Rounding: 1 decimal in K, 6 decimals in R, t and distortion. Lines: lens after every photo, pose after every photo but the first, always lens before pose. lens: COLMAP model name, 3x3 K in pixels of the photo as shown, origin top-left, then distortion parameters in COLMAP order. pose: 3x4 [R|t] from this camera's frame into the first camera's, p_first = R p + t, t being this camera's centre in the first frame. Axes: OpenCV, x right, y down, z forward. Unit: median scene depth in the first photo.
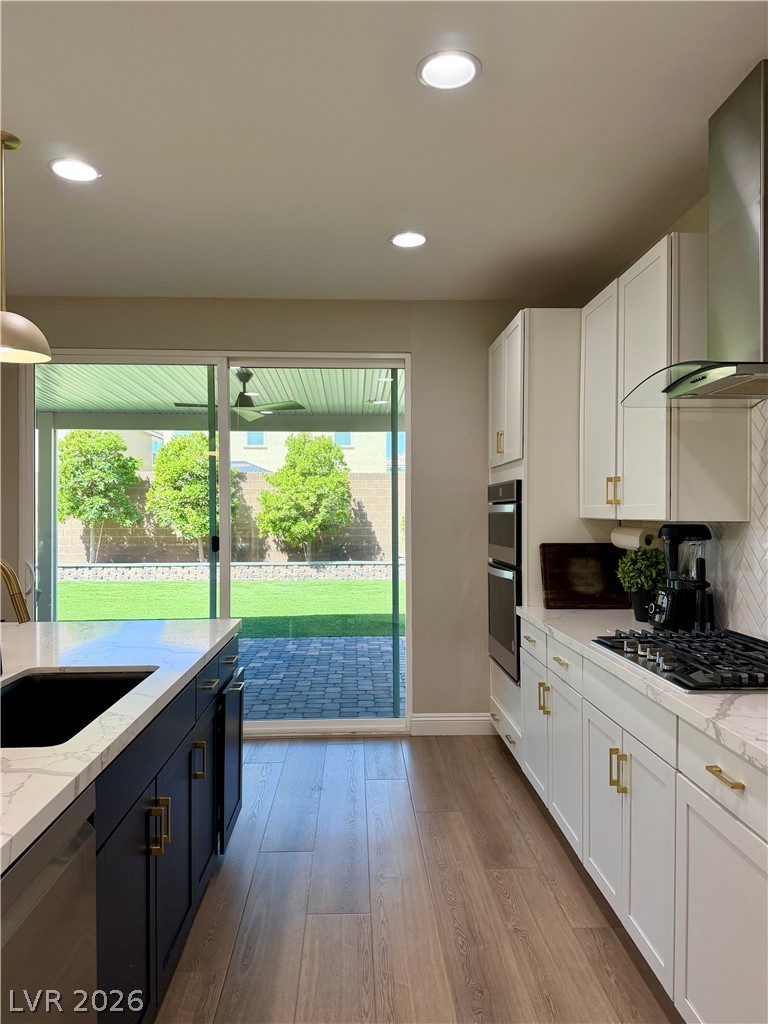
lens RADIAL K [[687.8, 0, 389.7], [0, 687.8, 509.1], [0, 0, 1]] dist [0.054162, -0.067186]
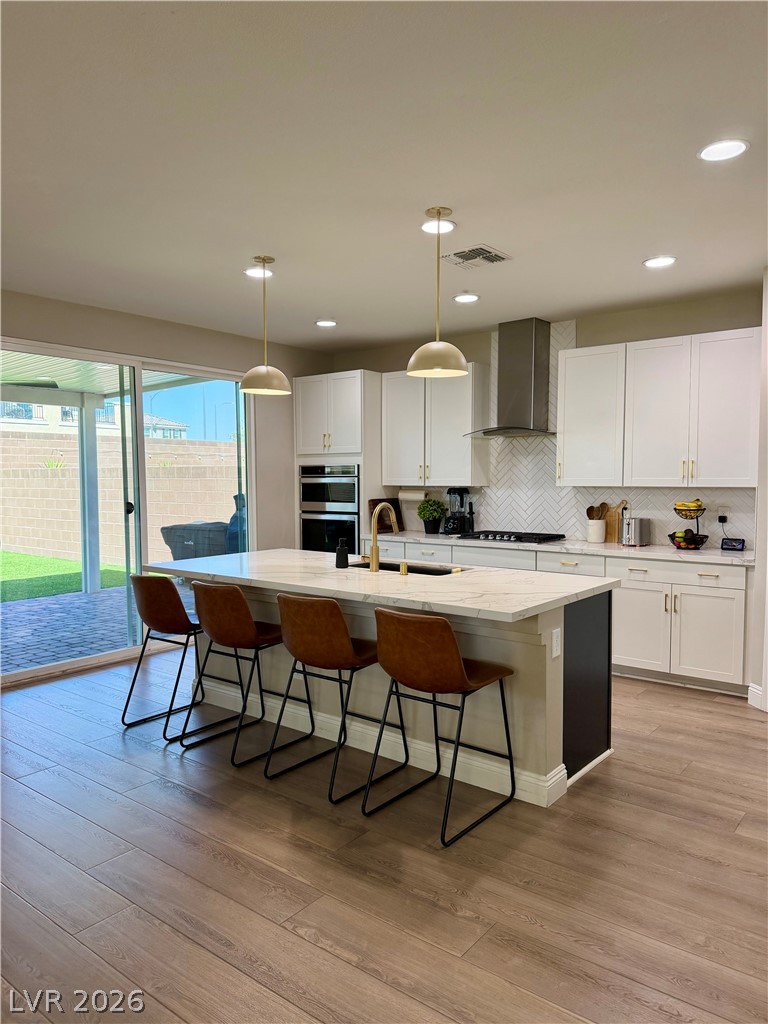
lens RADIAL K [[687.8, 0, 376.8], [0, 687.8, 510.2], [0, 0, 1]] dist [0.054162, -0.067186]
pose [[0.652281, -0.039733, 0.756935, -1.162785], [-0.000687, 0.998594, 0.053010, -0.018253], [-0.757977, -0.035097, 0.651336, -0.210305]]
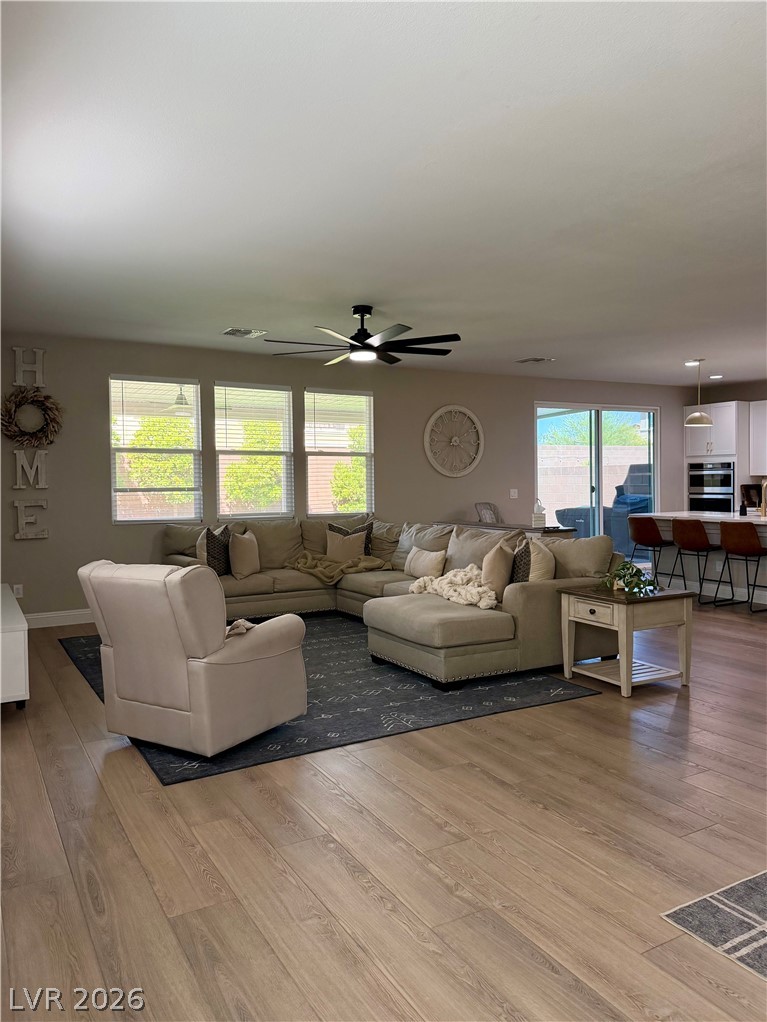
lens RADIAL K [[686.5, 0, 363.9], [0, 686.5, 504.2], [0, 0, 1]] dist [0.054162, -0.067186]
pose [[0.909005, -0.027794, 0.415858, -2.392141], [0.012134, 0.999116, 0.040253, -0.002156], [-0.416609, -0.031544, 0.908538, -0.951117]]
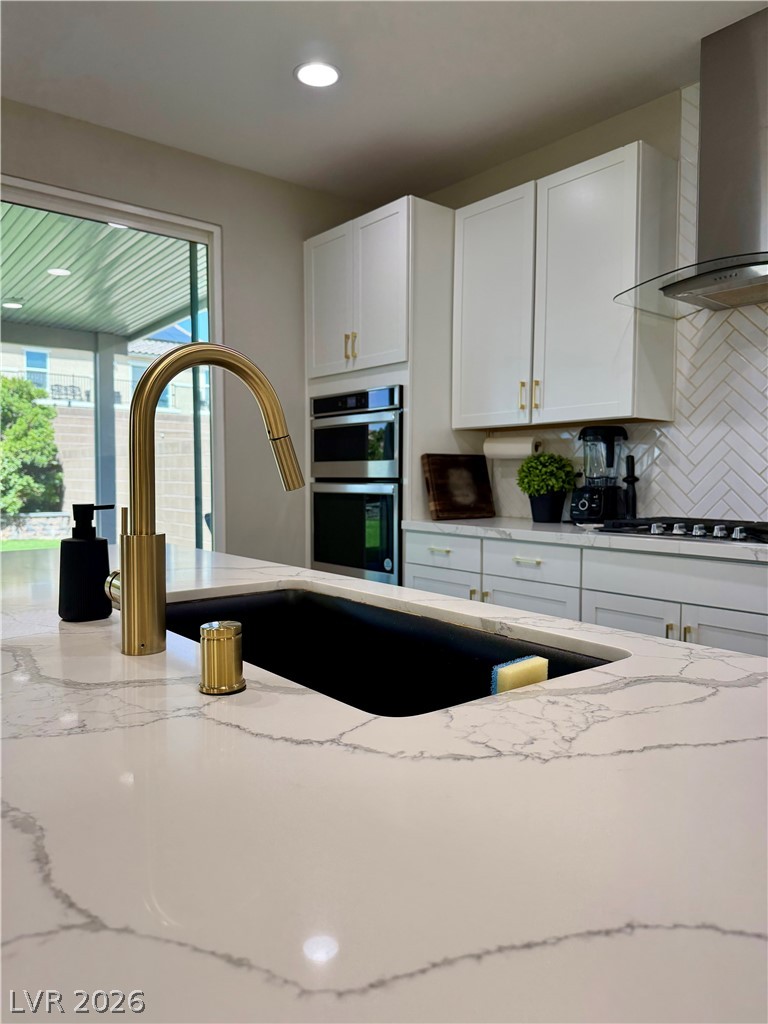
lens RADIAL K [[687.8, 0, 387.9], [0, 687.8, 504.3], [0, 0, 1]] dist [0.054162, -0.067186]
pose [[0.796578, -0.018386, 0.604256, -0.395343], [-0.009772, 0.999015, 0.043279, 0.080009], [-0.604456, -0.040380, 0.795614, 0.275113]]
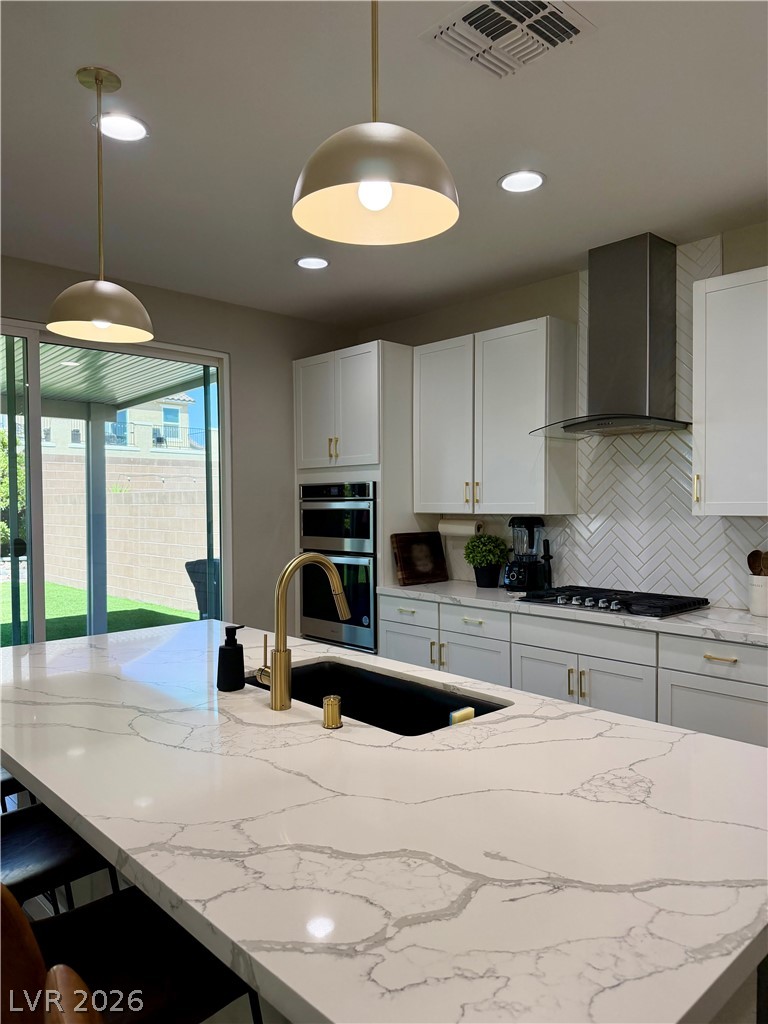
lens RADIAL K [[687.8, 0, 378.0], [0, 687.8, 507.2], [0, 0, 1]] dist [0.054162, -0.067186]
pose [[0.761958, -0.008399, 0.647572, -0.594634], [0.001012, 0.999930, 0.011778, -0.011886], [-0.647626, -0.008320, 0.761913, 0.085977]]
